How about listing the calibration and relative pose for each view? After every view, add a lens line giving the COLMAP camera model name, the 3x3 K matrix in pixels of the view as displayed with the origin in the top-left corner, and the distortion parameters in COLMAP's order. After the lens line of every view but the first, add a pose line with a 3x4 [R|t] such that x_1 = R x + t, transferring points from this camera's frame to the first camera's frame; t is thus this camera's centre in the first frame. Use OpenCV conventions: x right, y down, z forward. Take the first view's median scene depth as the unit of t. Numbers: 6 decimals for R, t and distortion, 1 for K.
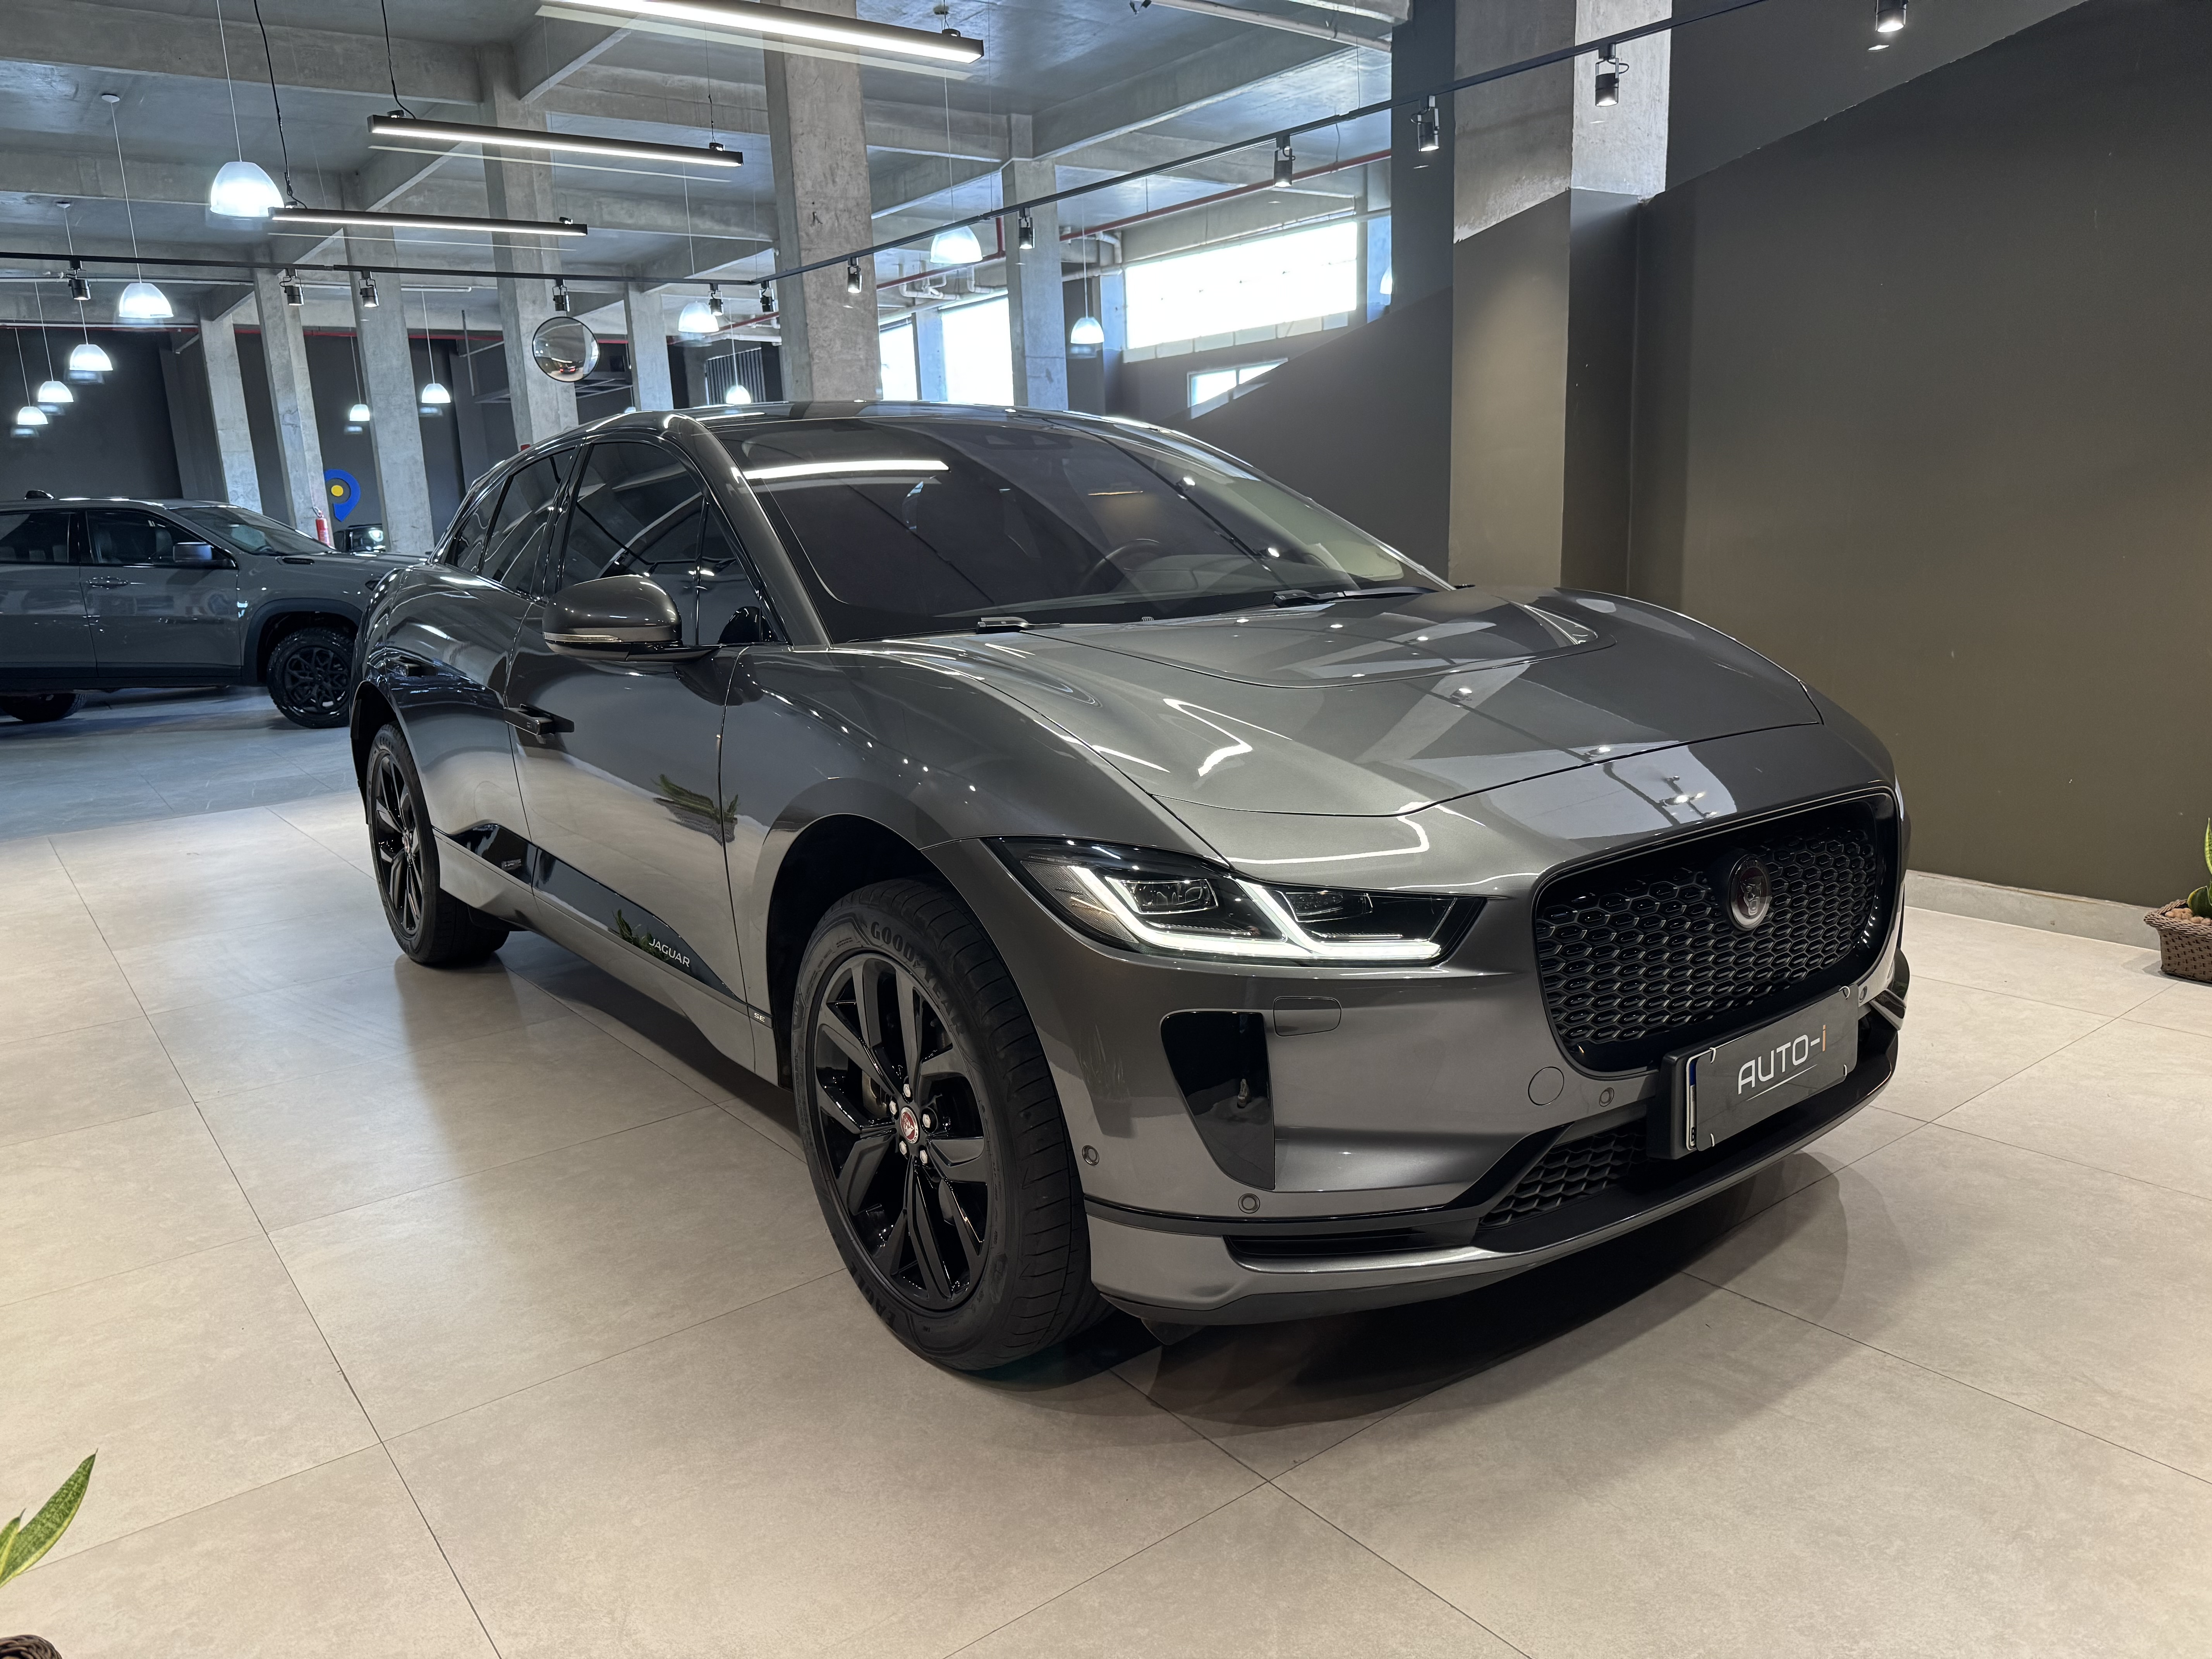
lens RADIAL K [[1574.3, 0, 1106.0], [0, 1574.3, 829.5], [0, 0, 1]] dist [0.005668, -0.034625]
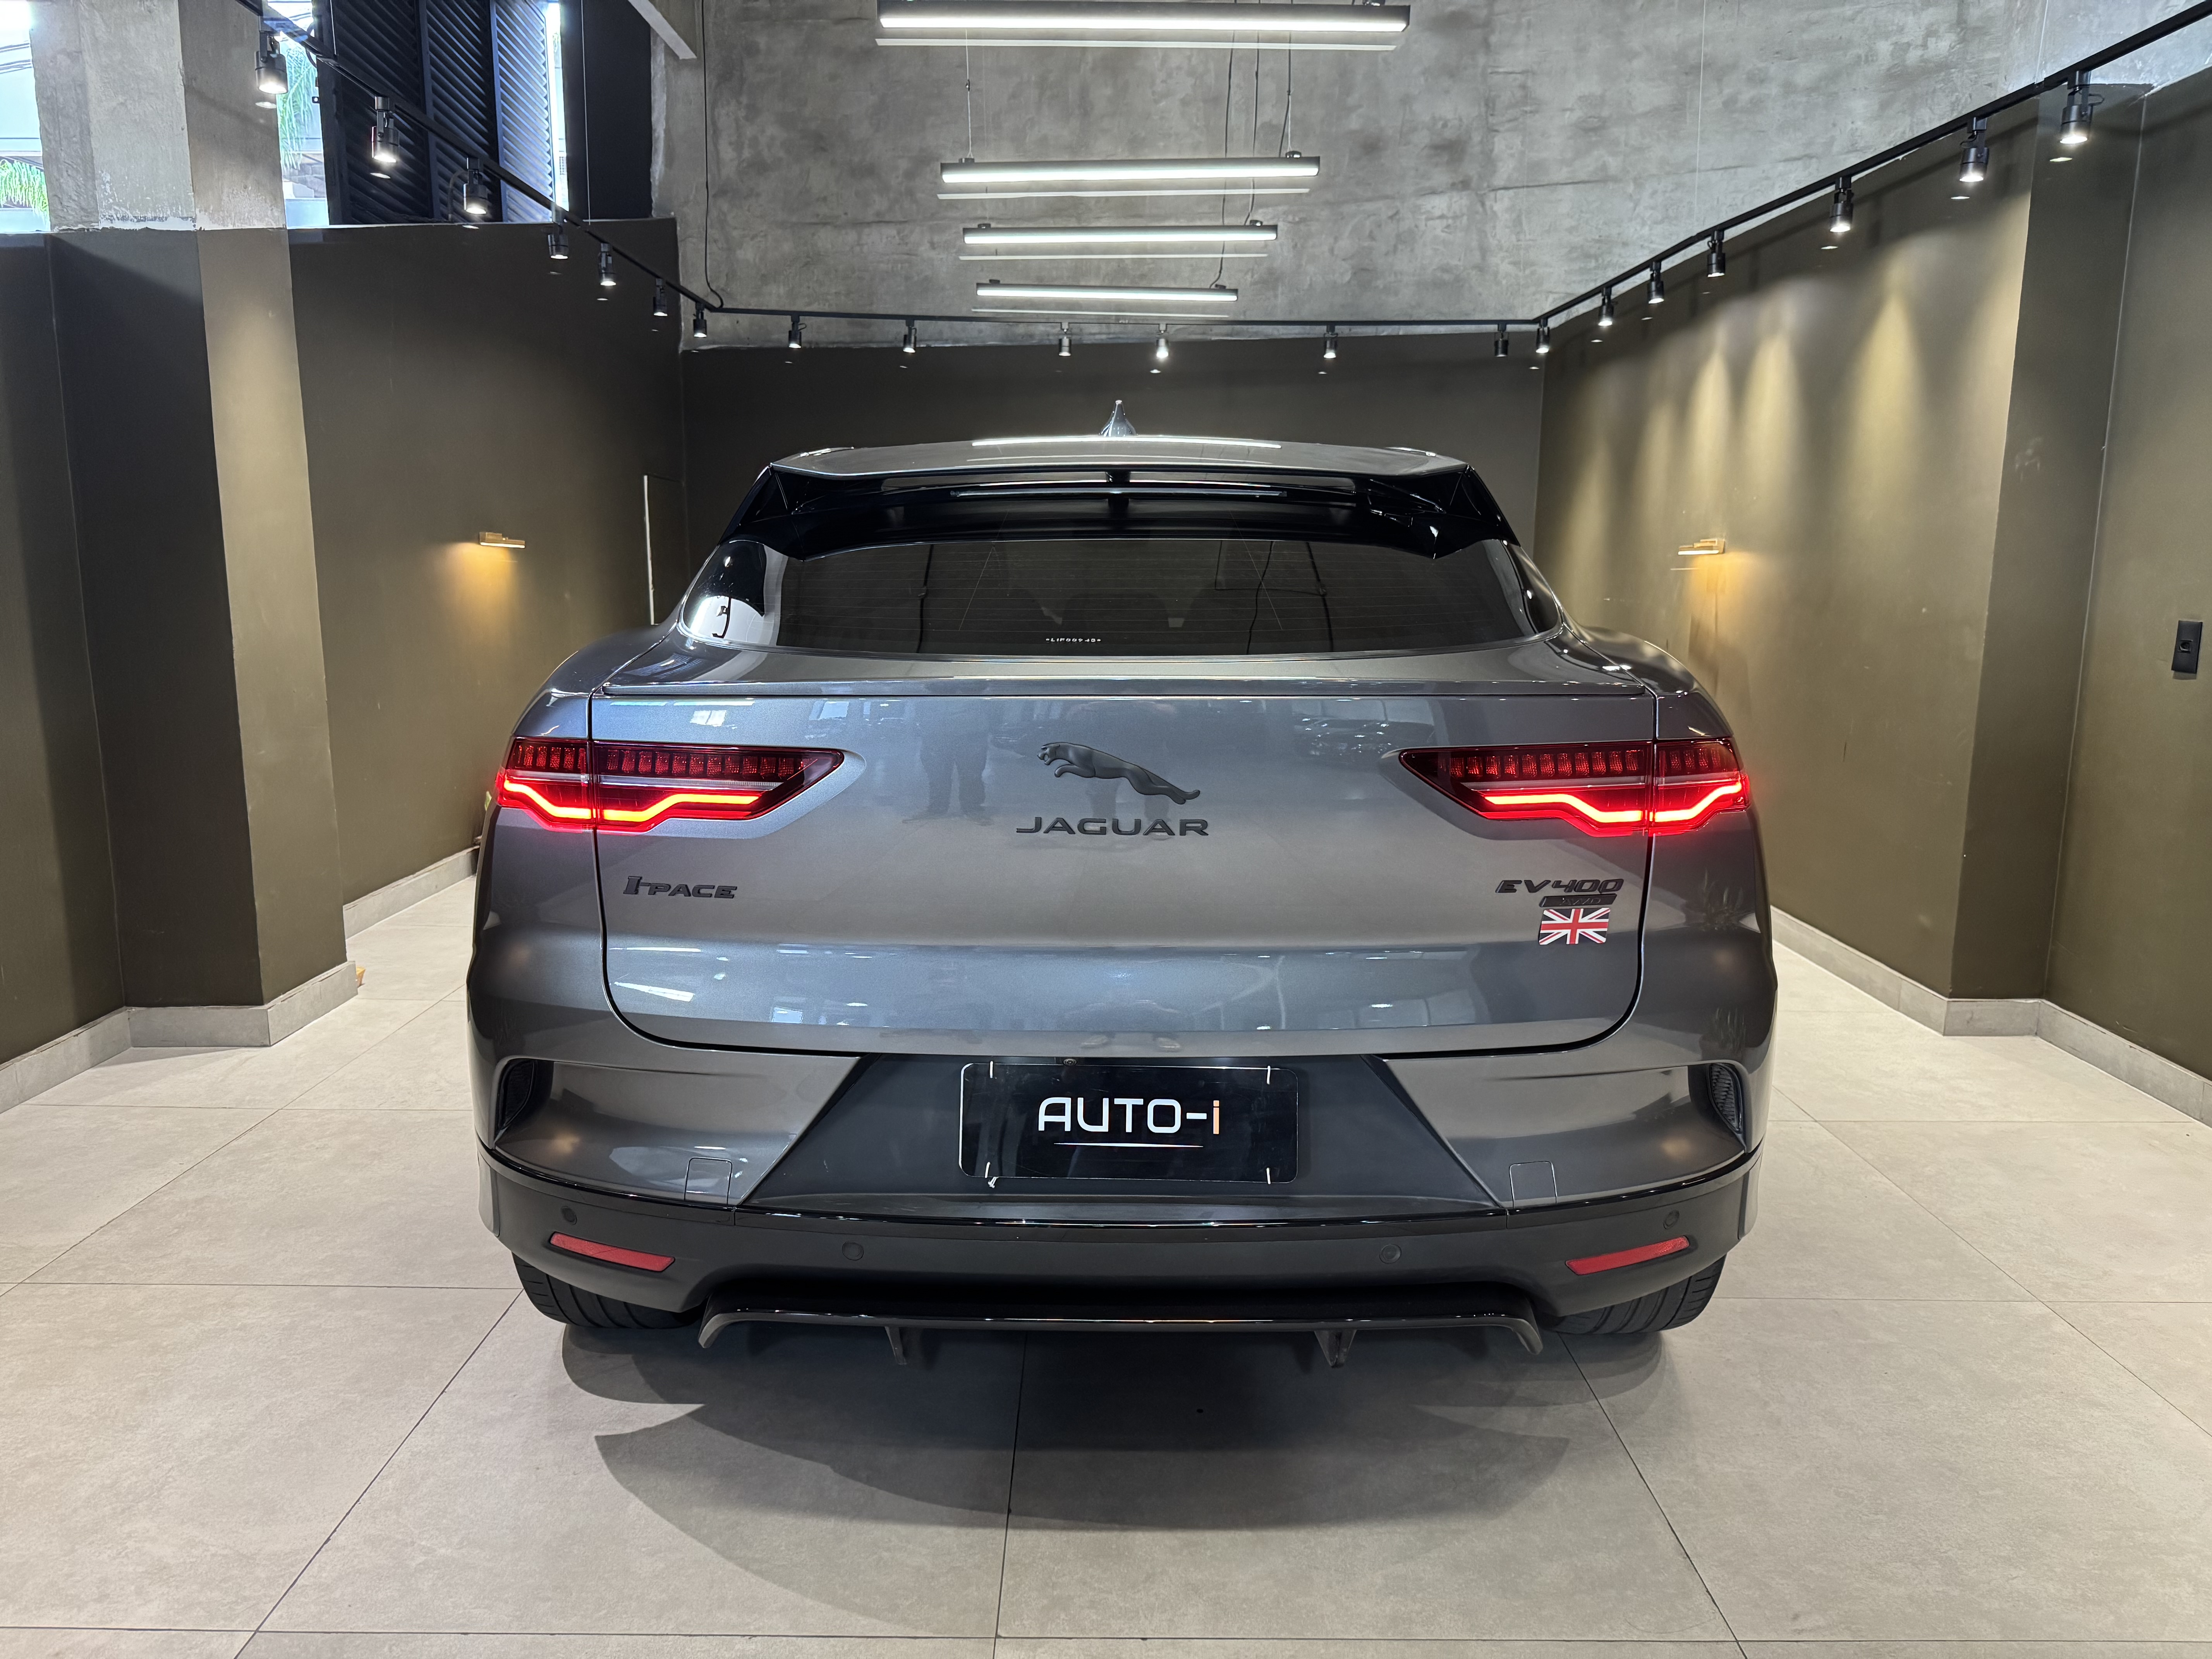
lens RADIAL K [[1574.3, 0, 1106.0], [0, 1574.3, 829.5], [0, 0, 1]] dist [0.005668, -0.034625]
pose [[-0.795985, -0.062814, 0.602048, -0.722095], [0.149629, 0.943317, 0.296249, -0.324348], [-0.586531, 0.325894, -0.741468, 1.729516]]
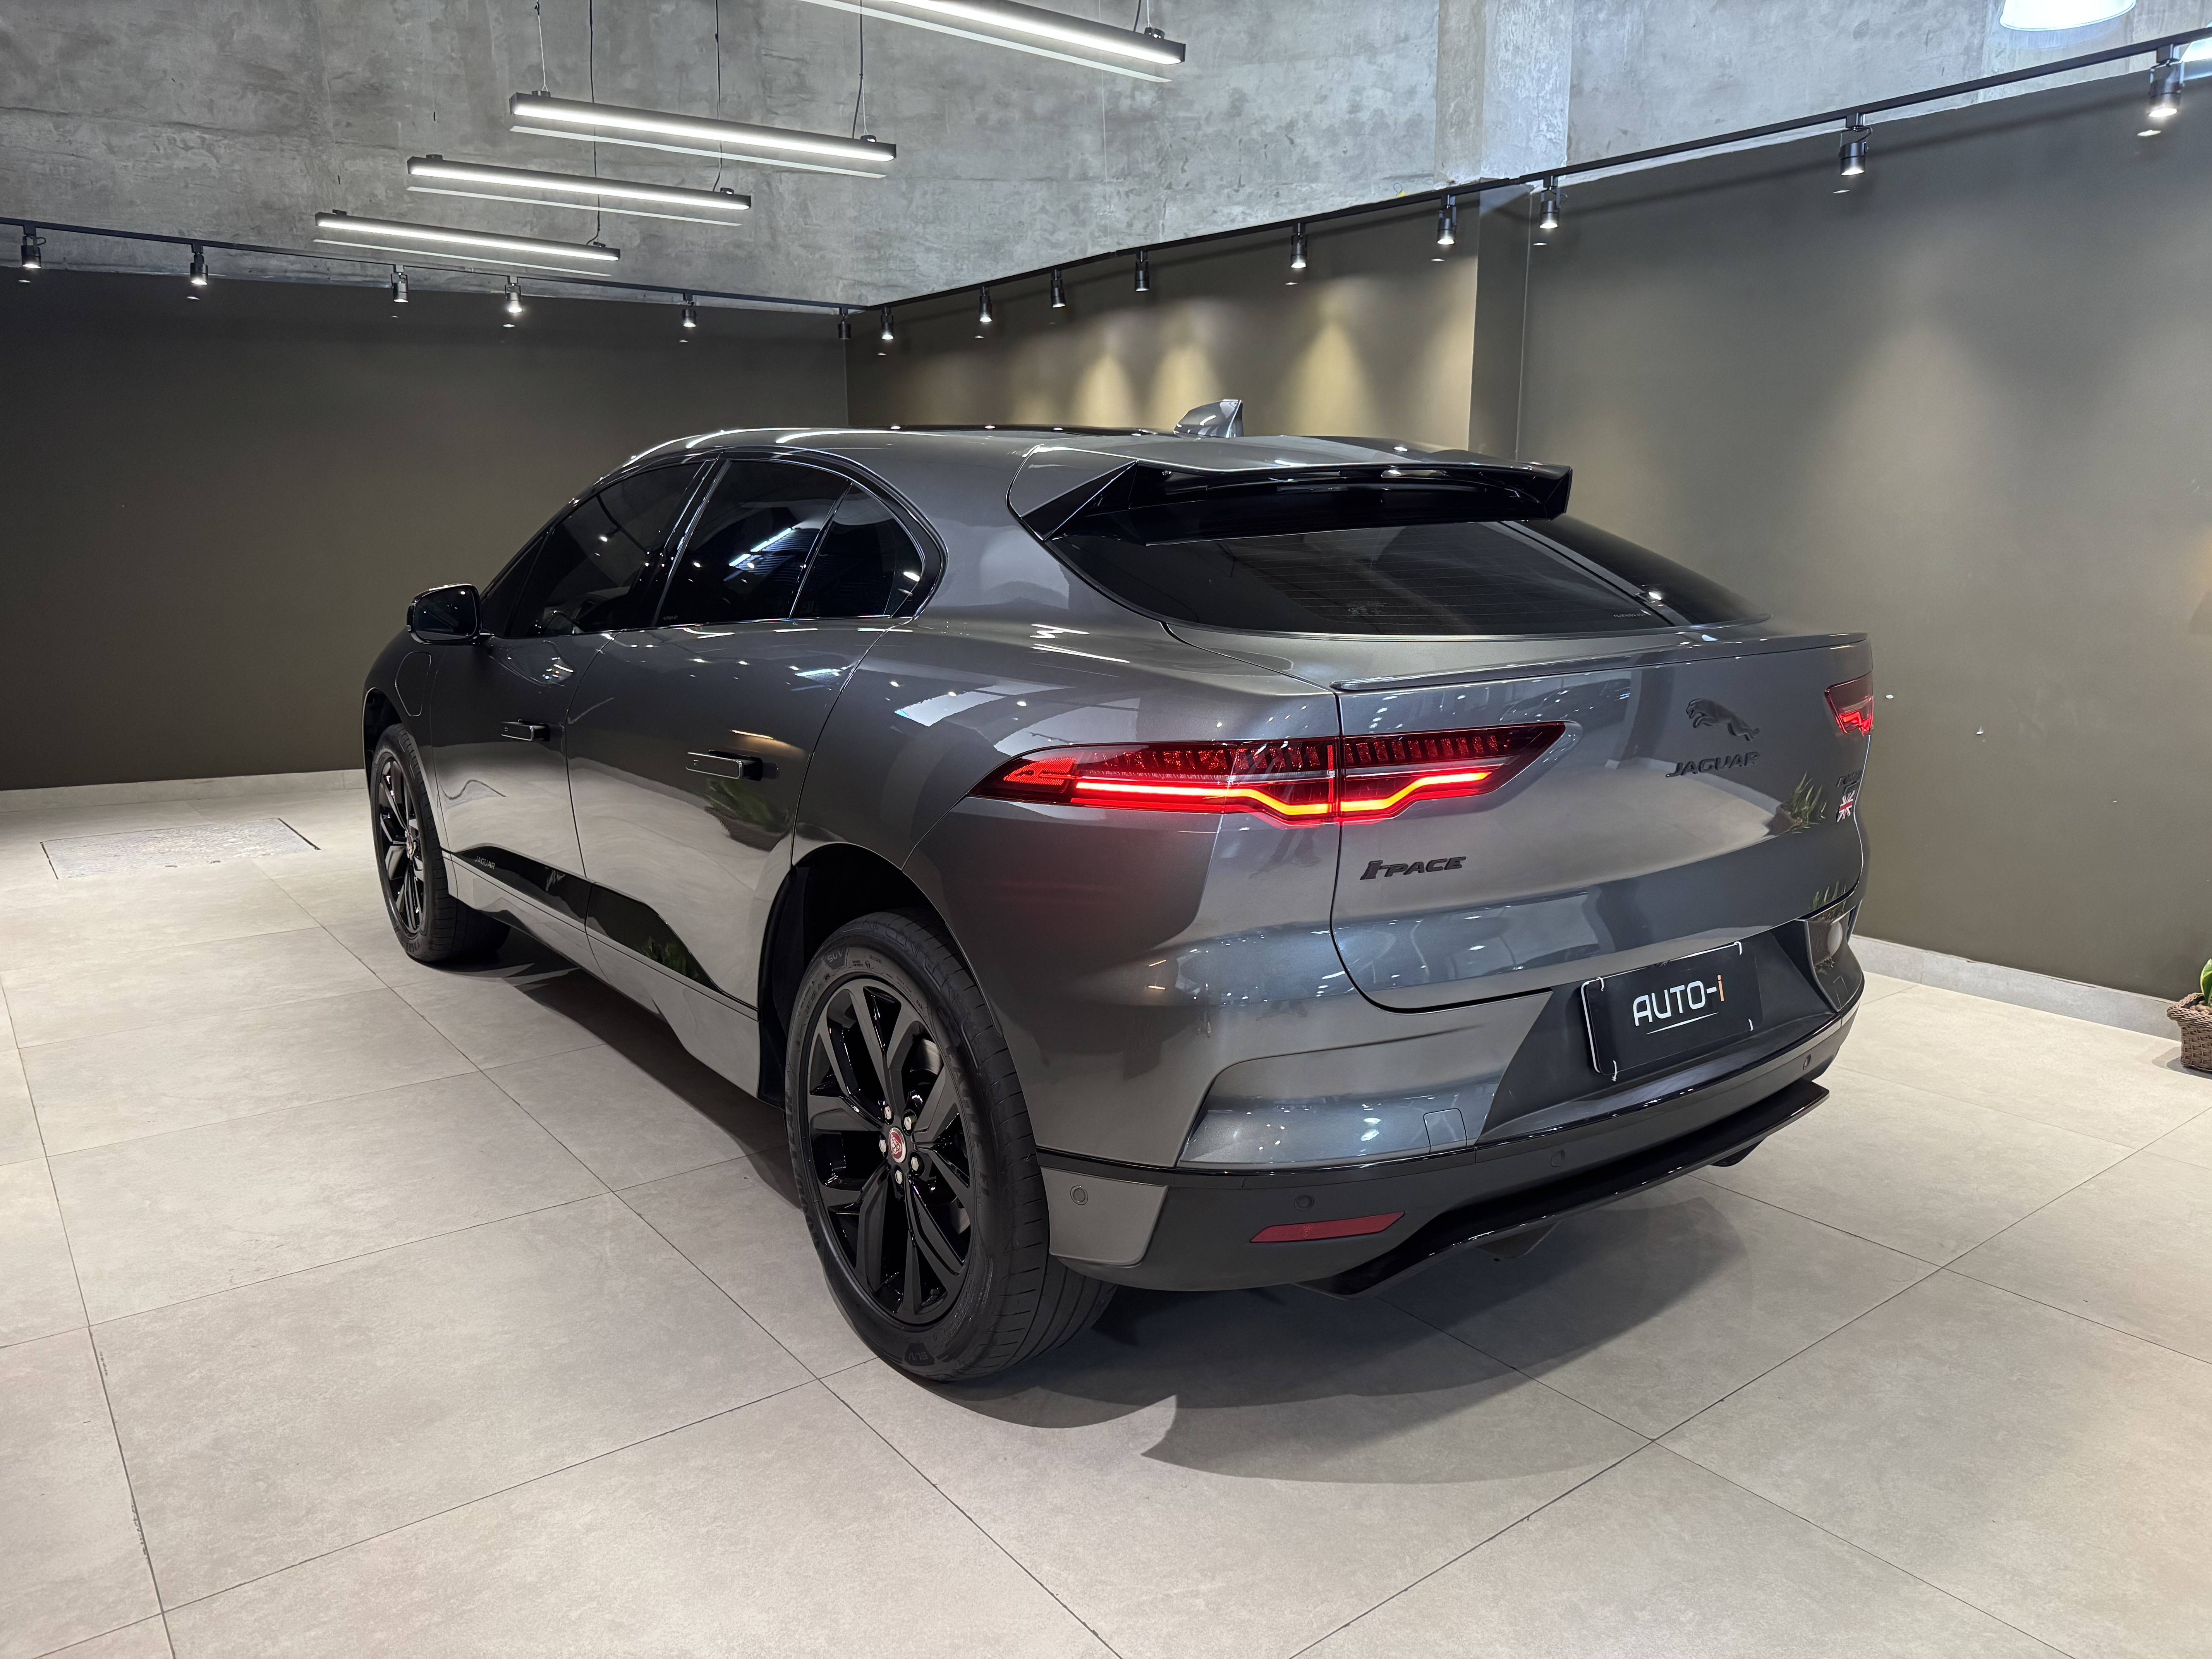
lens RADIAL K [[1545.3, 0, 1125.4], [0, 1545.3, 850.3], [0, 0, 1]] dist [-0.022446, 0.005257]
pose [[-0.999011, 0.044430, -0.001893, -0.258042], [0.040077, 0.917961, 0.394641, -0.386587], [0.019272, 0.394175, -0.918833, 1.899722]]
